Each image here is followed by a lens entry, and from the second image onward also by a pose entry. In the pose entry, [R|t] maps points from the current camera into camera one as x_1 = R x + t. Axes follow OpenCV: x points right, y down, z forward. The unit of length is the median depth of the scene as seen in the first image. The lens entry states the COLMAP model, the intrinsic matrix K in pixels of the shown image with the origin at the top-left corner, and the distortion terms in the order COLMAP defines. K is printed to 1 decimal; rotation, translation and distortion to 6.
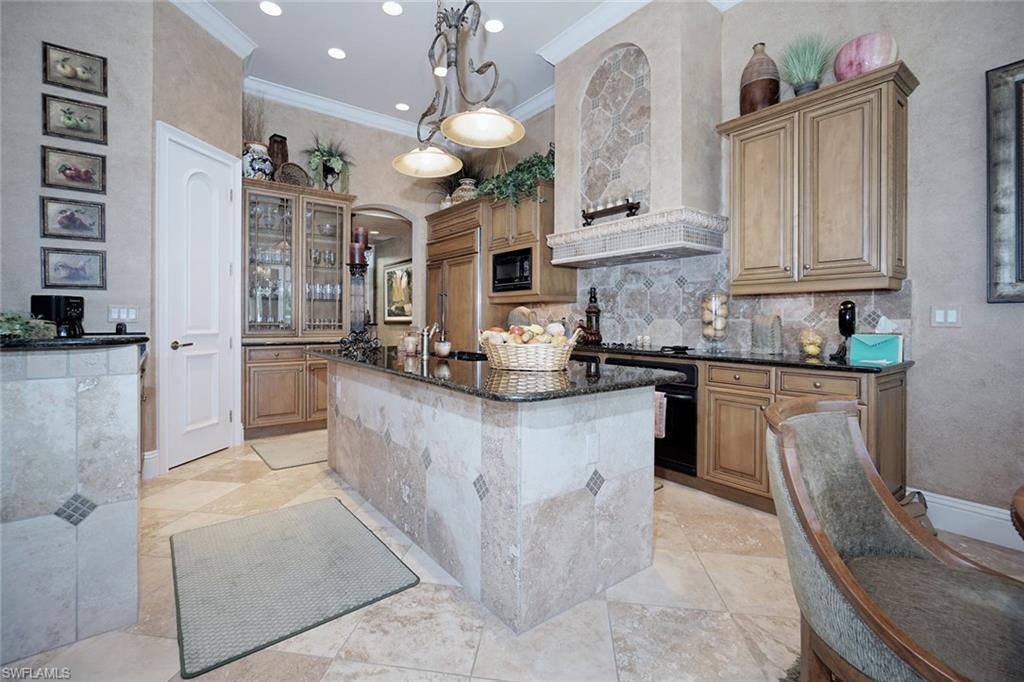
lens RADIAL K [[441.4, 0, 480.5], [0, 441.4, 324.6], [0, 0, 1]] dist [-0.007861, 0.001422]
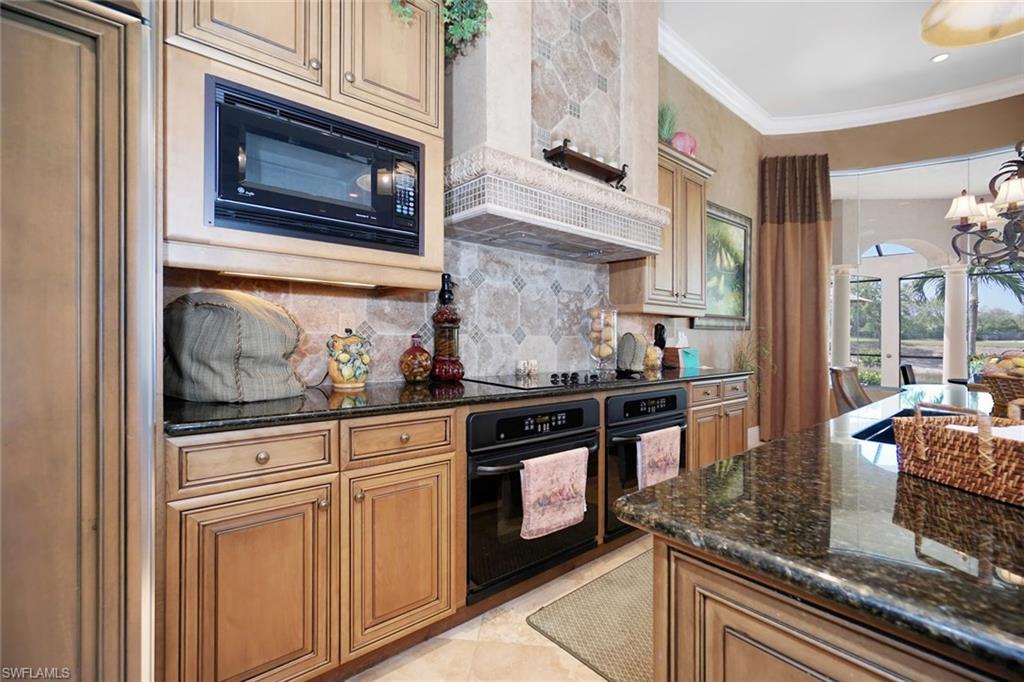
lens RADIAL K [[441.4, 0, 533.3], [0, 441.4, 336.8], [0, 0, 1]] dist [-0.007861, 0.001422]
pose [[-0.099748, -0.007191, 0.994987, -0.390763], [-0.006306, 0.999958, 0.006595, -0.018822], [-0.994993, -0.005616, -0.099789, 1.351501]]
